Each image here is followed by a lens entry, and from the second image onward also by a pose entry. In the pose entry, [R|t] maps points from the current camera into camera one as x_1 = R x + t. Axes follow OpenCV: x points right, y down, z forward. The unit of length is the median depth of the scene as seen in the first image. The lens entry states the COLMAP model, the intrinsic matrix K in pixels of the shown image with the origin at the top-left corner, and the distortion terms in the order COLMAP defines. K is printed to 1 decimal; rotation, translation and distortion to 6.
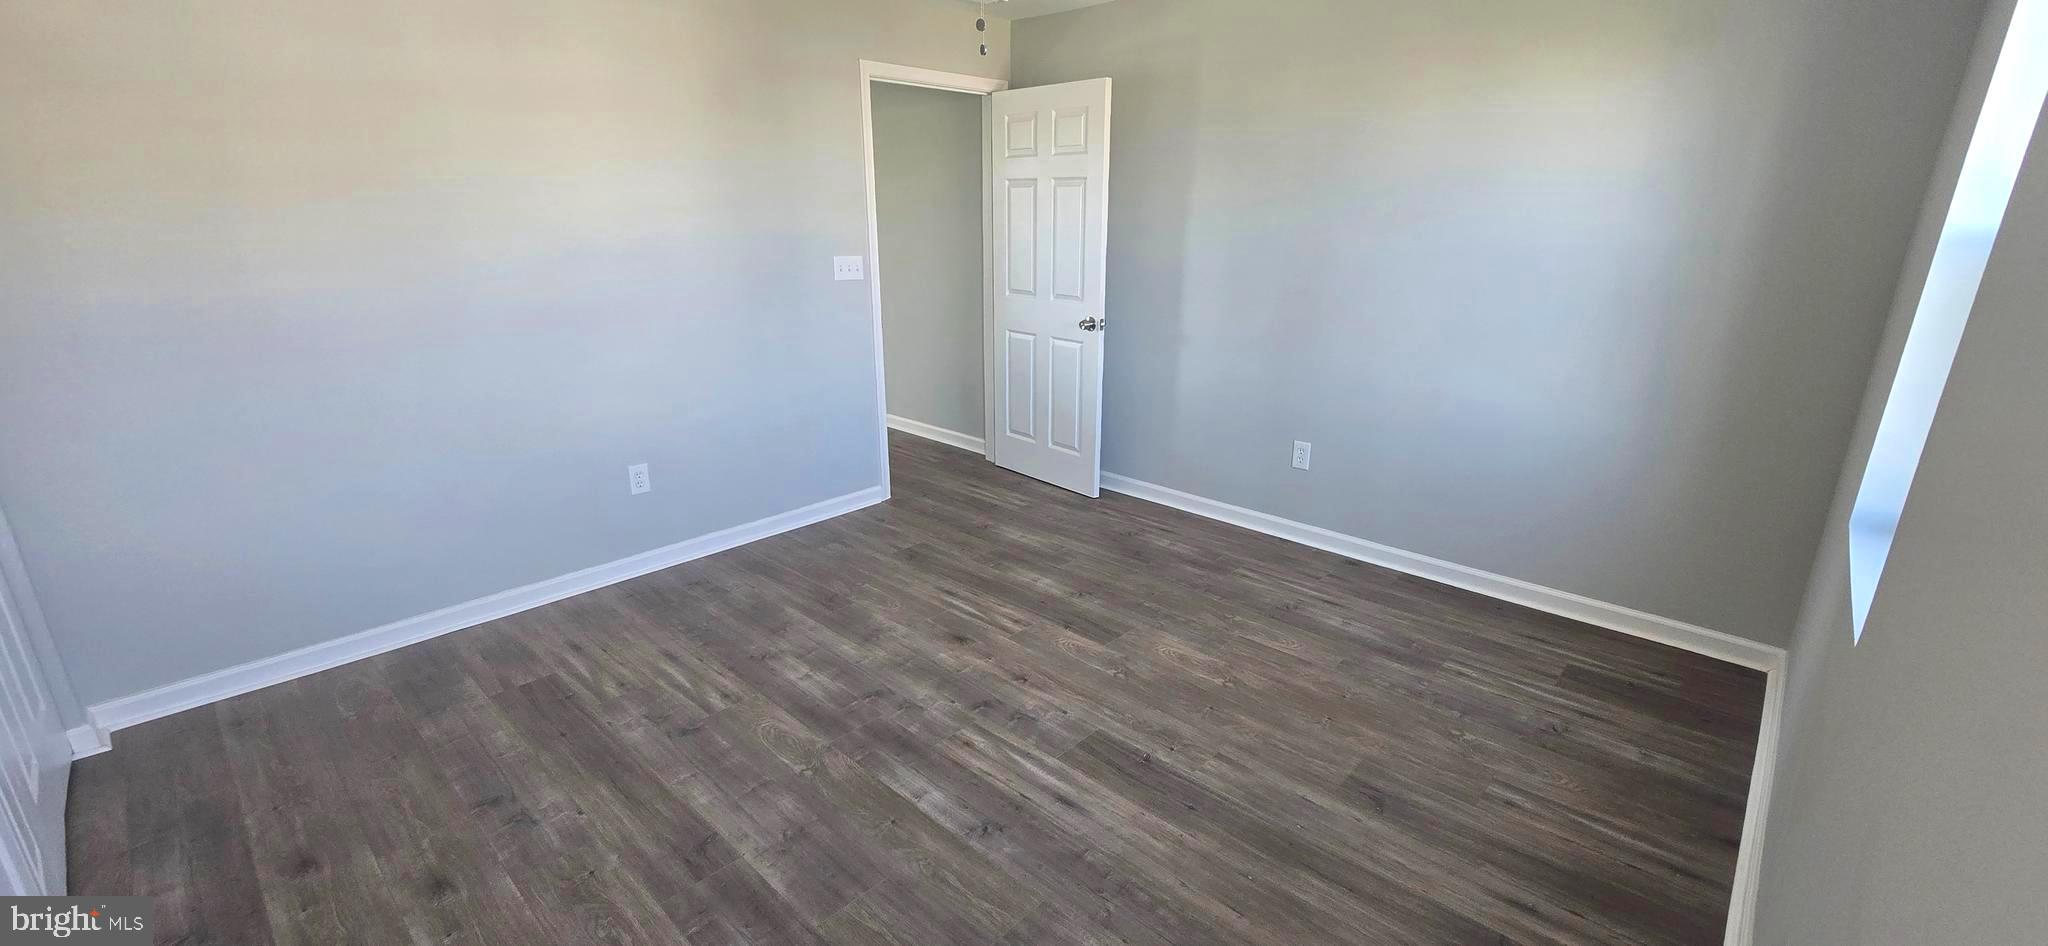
lens RADIAL K [[834.8, 0, 1046.6], [0, 834.8, 468.6], [0, 0, 1]] dist [-0.000862, -0.000513]
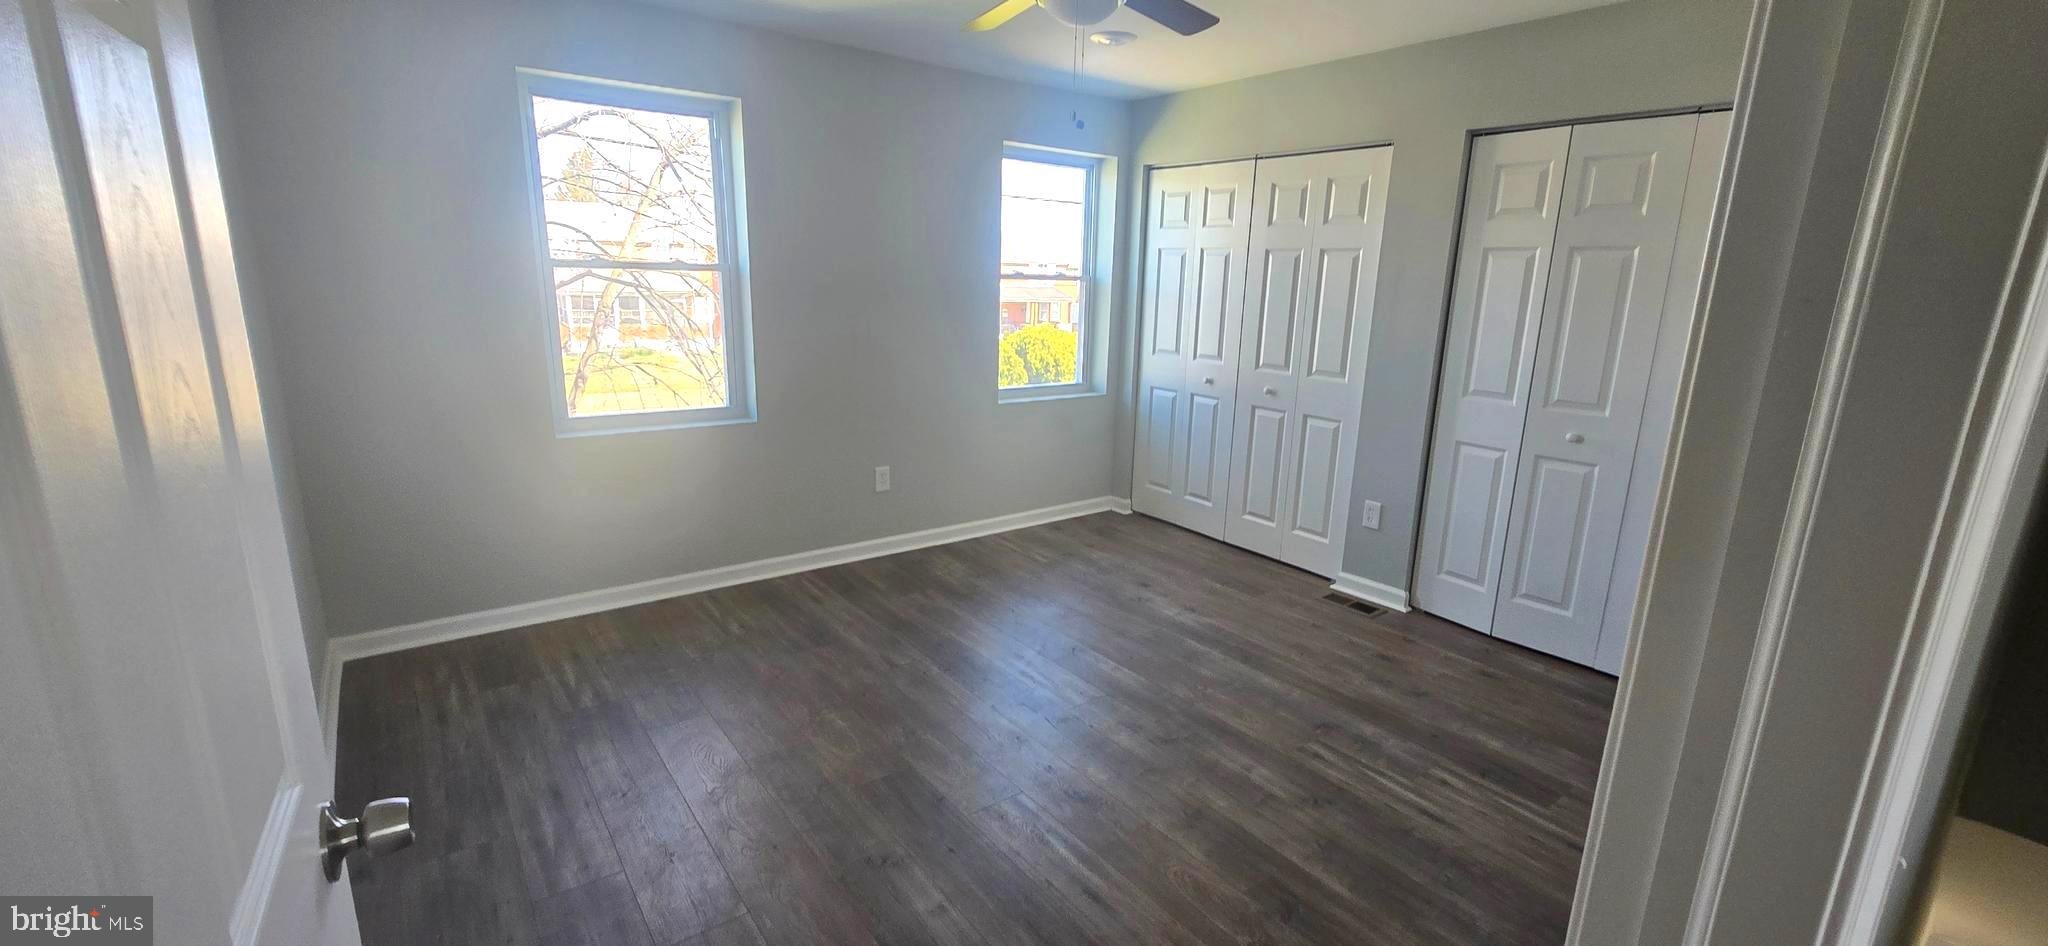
lens RADIAL K [[834.8, 0, 1046.6], [0, 834.8, 468.6], [0, 0, 1]] dist [-0.000862, -0.000513]
pose [[-0.984695, -0.071438, 0.158972, -0.197554], [0.017836, 0.866040, 0.499656, -0.522340], [-0.173370, 0.494845, -0.851511, 1.718657]]
